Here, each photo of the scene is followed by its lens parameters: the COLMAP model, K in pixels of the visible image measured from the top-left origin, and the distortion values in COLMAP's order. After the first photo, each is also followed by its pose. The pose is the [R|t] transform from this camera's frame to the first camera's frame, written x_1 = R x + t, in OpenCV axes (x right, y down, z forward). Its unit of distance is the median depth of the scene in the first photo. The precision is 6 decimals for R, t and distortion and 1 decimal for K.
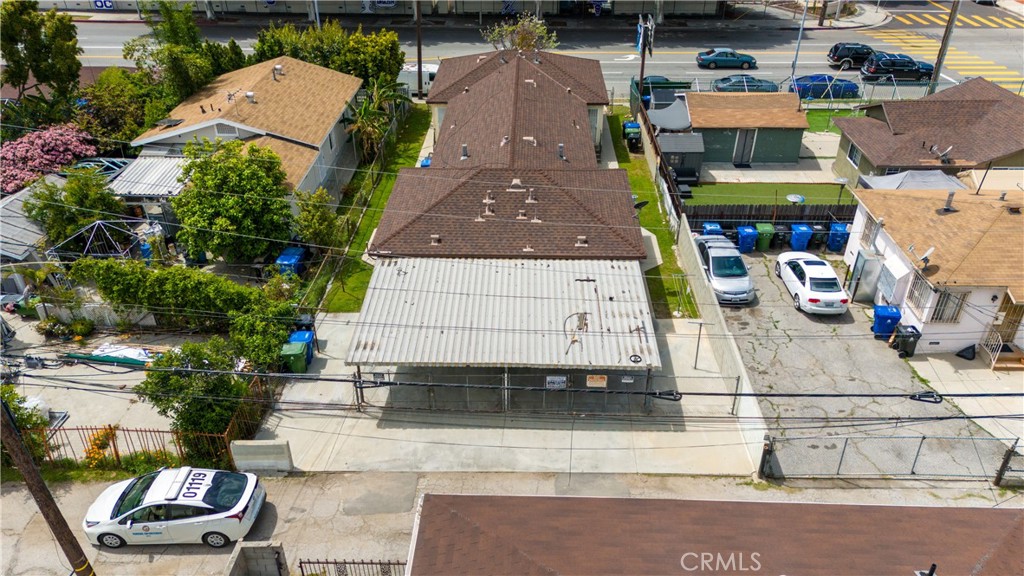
lens RADIAL K [[757.2, 0, 512.0], [0, 757.2, 288.0], [0, 0, 1]] dist [0.080684, -0.083426]
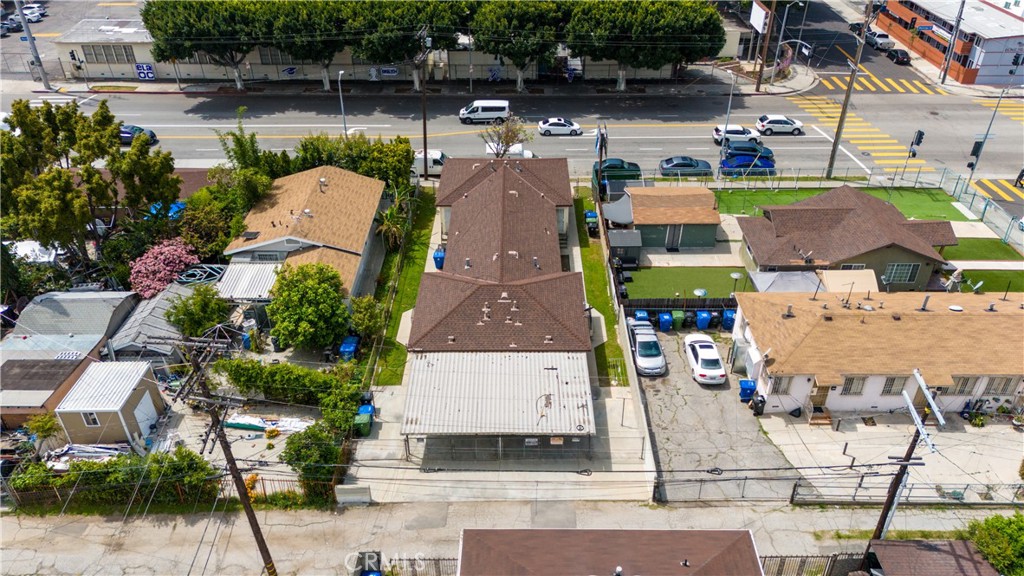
lens RADIAL K [[757.2, 0, 512.0], [0, 757.2, 288.0], [0, 0, 1]] dist [0.080684, -0.083426]
pose [[0.999769, -0.014527, 0.015828, -0.002739], [0.014028, 0.999415, 0.031190, -0.194467], [-0.016272, -0.030961, 0.999388, -0.458450]]
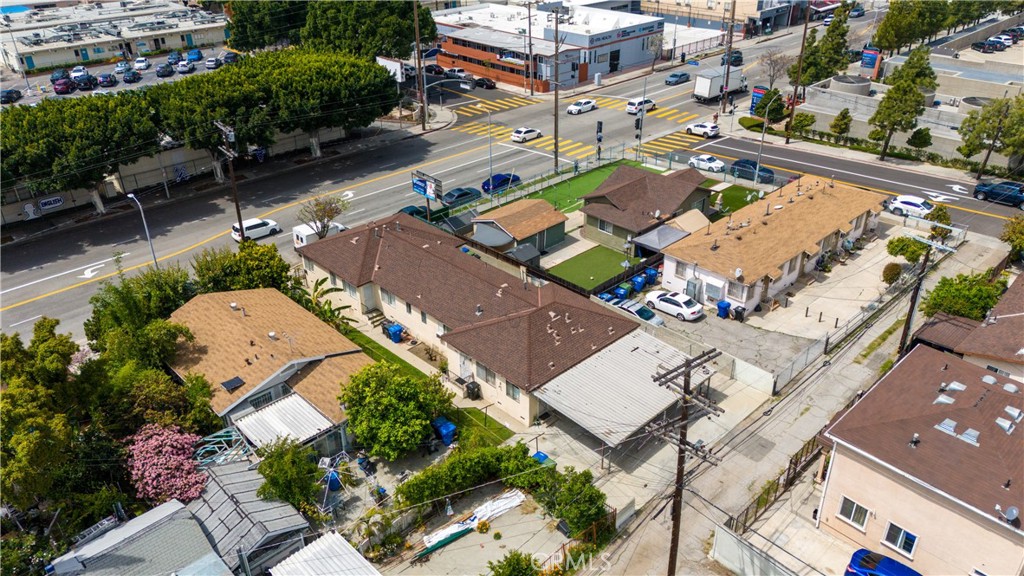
lens RADIAL K [[757.2, 0, 512.0], [0, 757.2, 288.0], [0, 0, 1]] dist [0.080684, -0.083426]
pose [[0.699035, -0.350972, 0.623032, -1.003658], [0.383496, 0.919375, 0.087633, -0.353599], [-0.603557, 0.177671, 0.777272, -0.192747]]
